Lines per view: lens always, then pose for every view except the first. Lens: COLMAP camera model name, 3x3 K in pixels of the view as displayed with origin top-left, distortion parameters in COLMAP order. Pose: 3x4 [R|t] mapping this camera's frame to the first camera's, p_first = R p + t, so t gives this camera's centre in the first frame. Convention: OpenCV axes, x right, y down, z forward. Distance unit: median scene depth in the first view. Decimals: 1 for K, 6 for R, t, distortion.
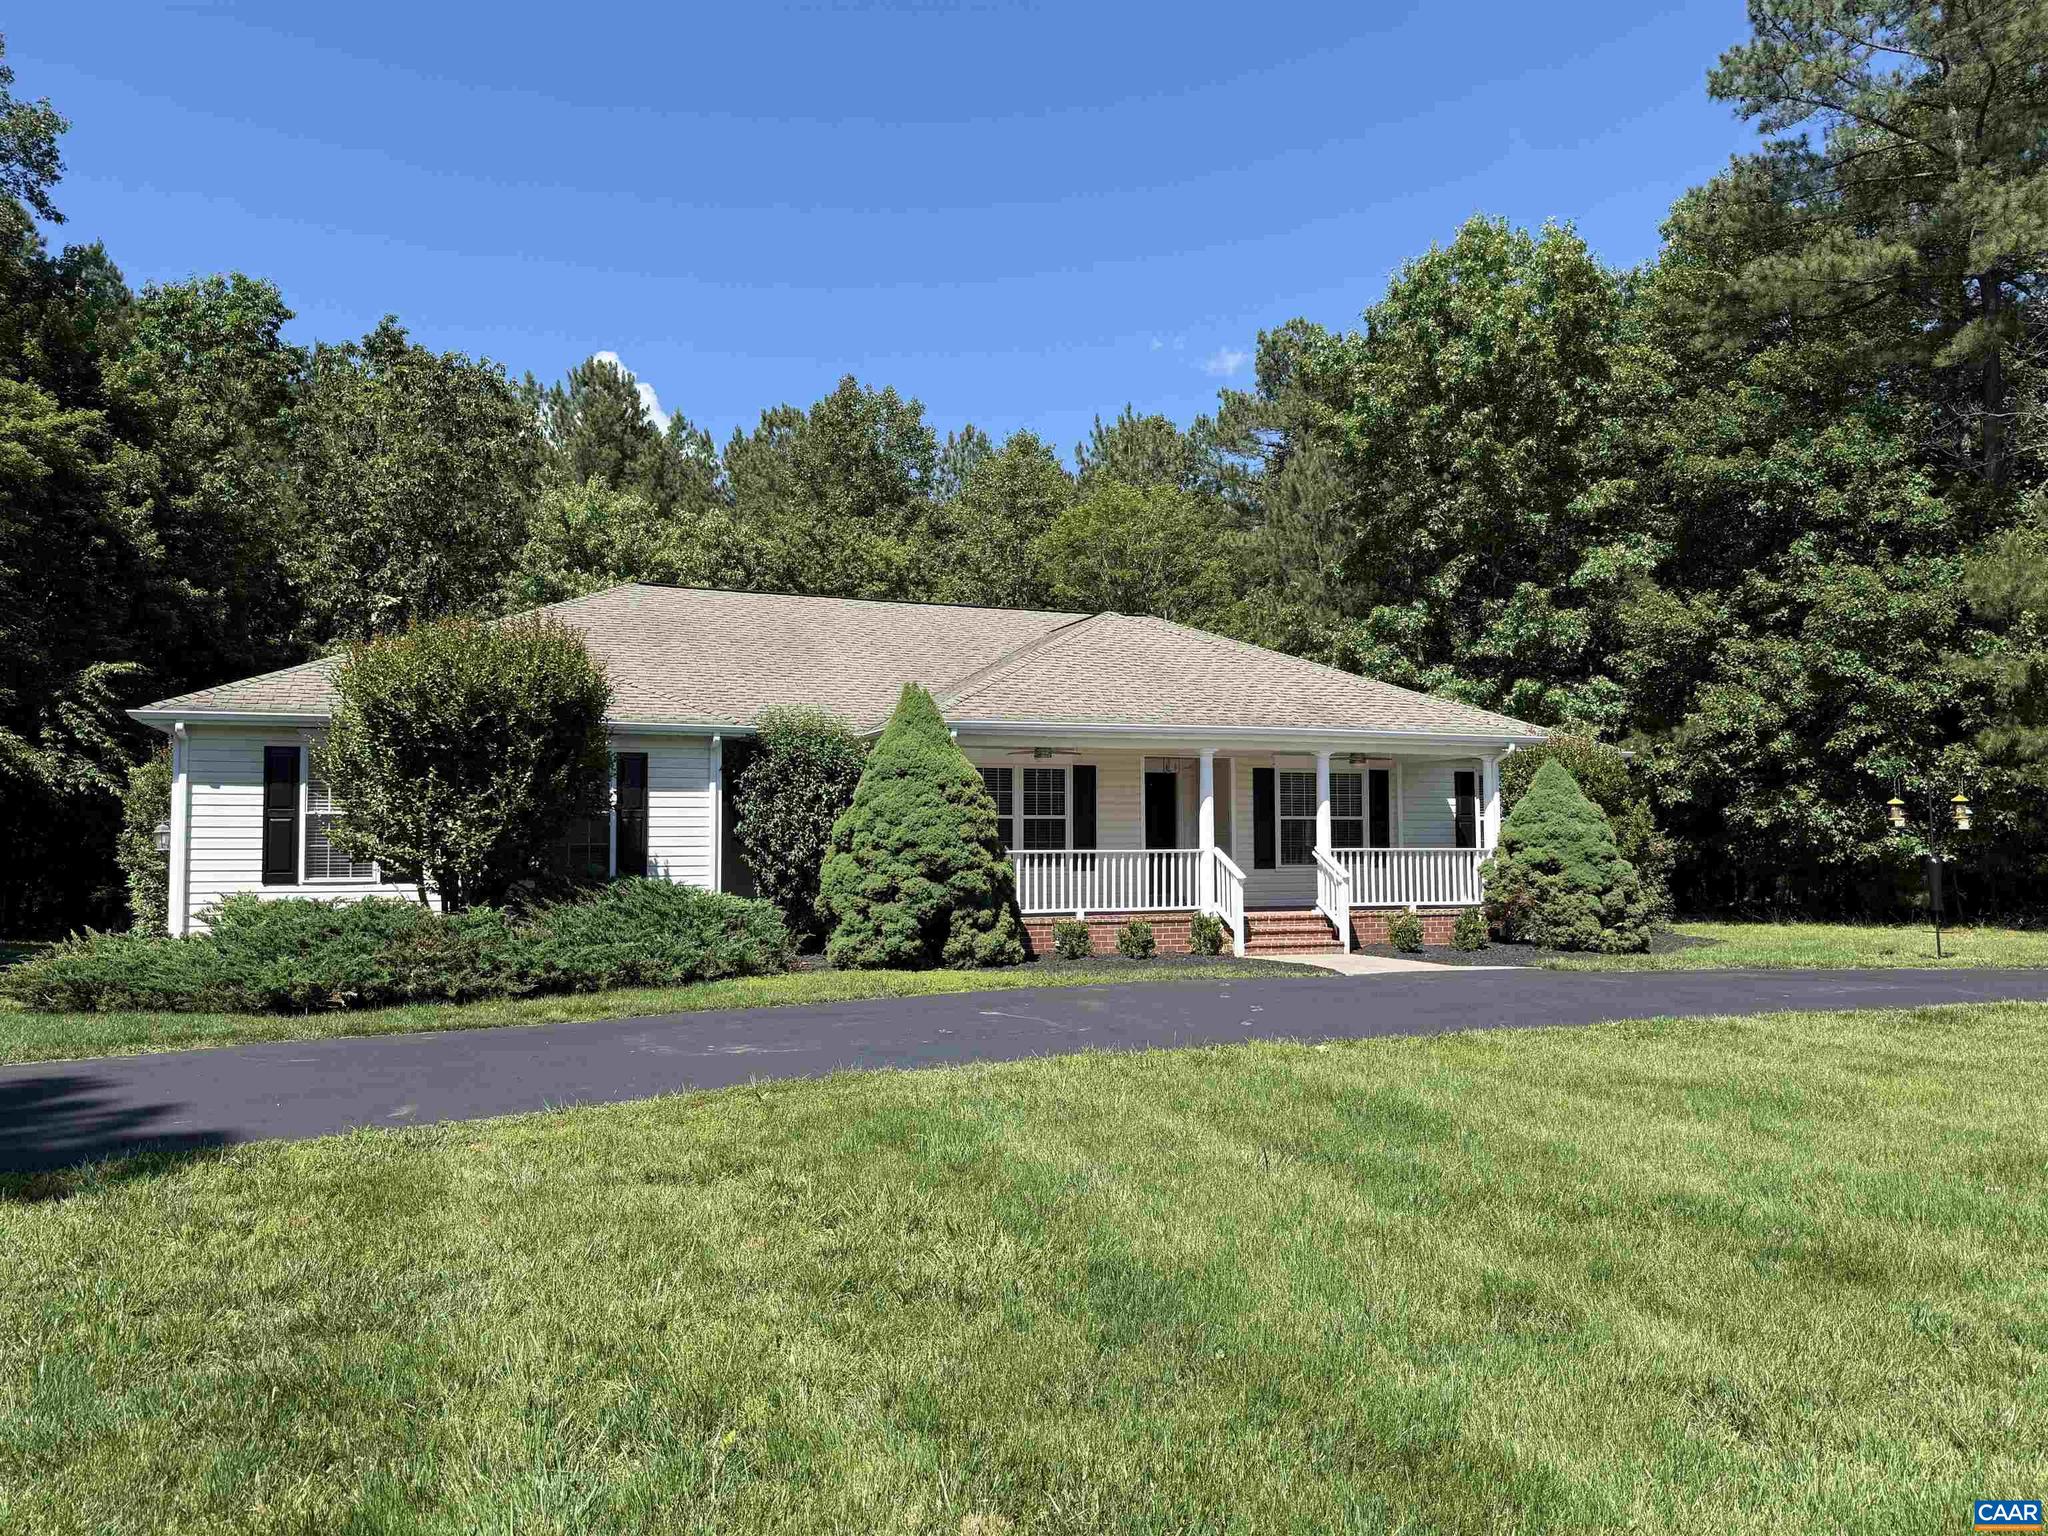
lens RADIAL K [[1466.8, 0, 1024.0], [0, 1466.8, 768.0], [0, 0, 1]] dist [0.081653, -0.119344]
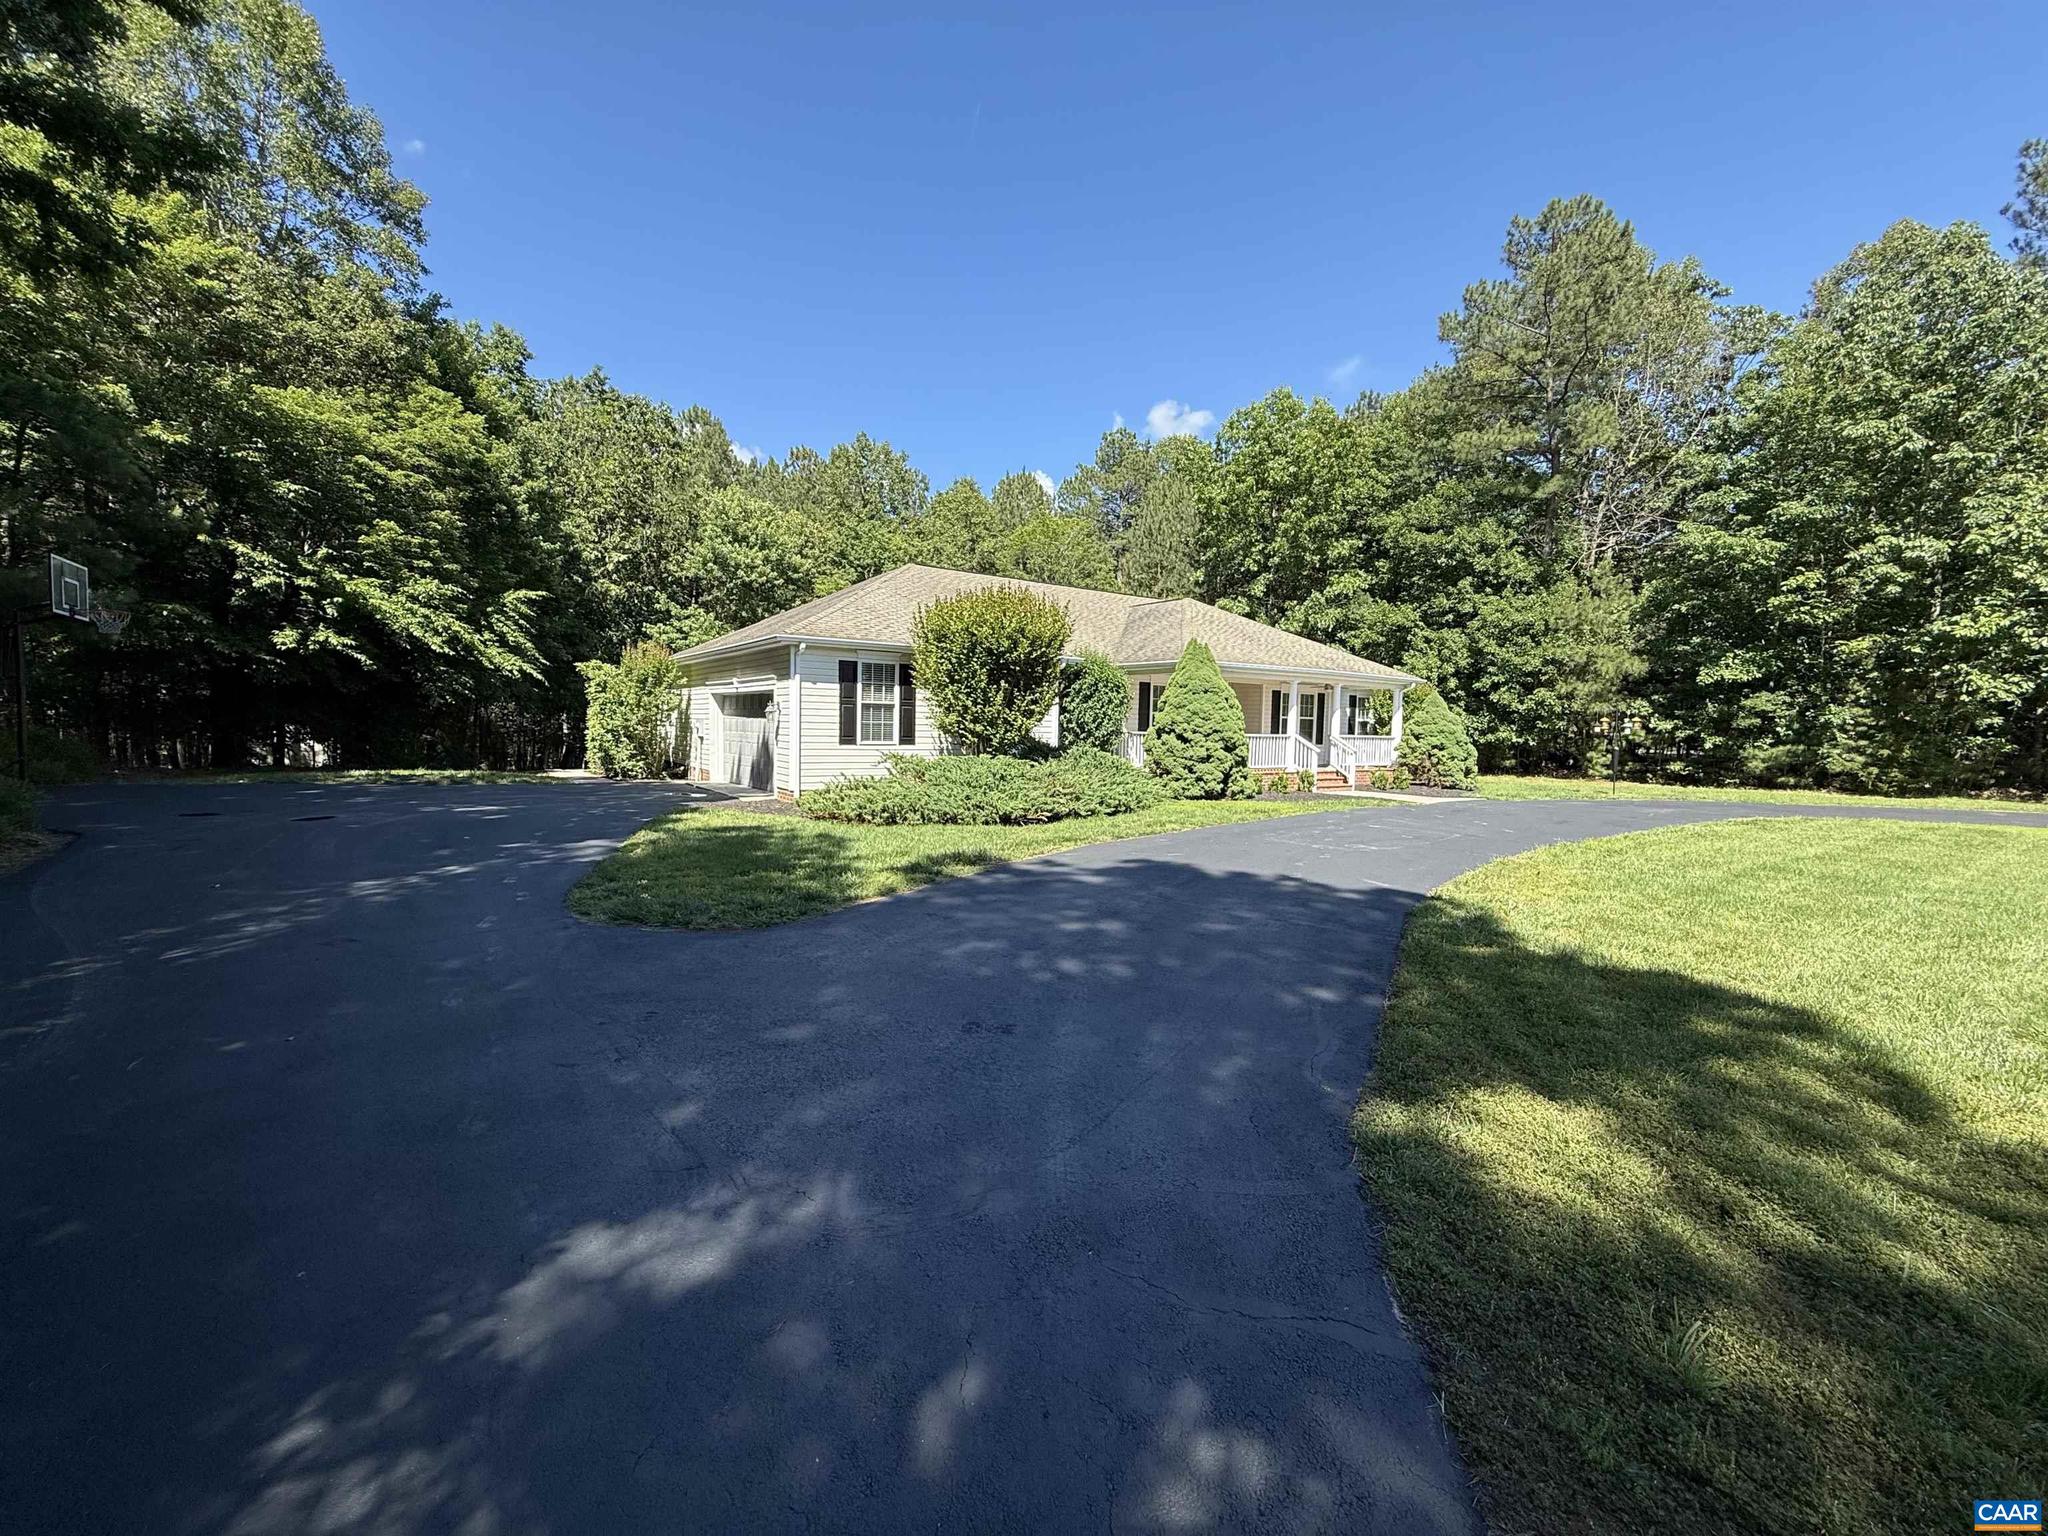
lens RADIAL K [[827.3, 0, 1024.0], [0, 827.3, 768.0], [0, 0, 1]] dist [-0.000310, -0.000022]
pose [[0.973567, 0.013783, 0.227986, -0.311361], [-0.039371, 0.993363, 0.108070, -0.001978], [-0.224984, -0.114189, 0.967648, 0.040415]]
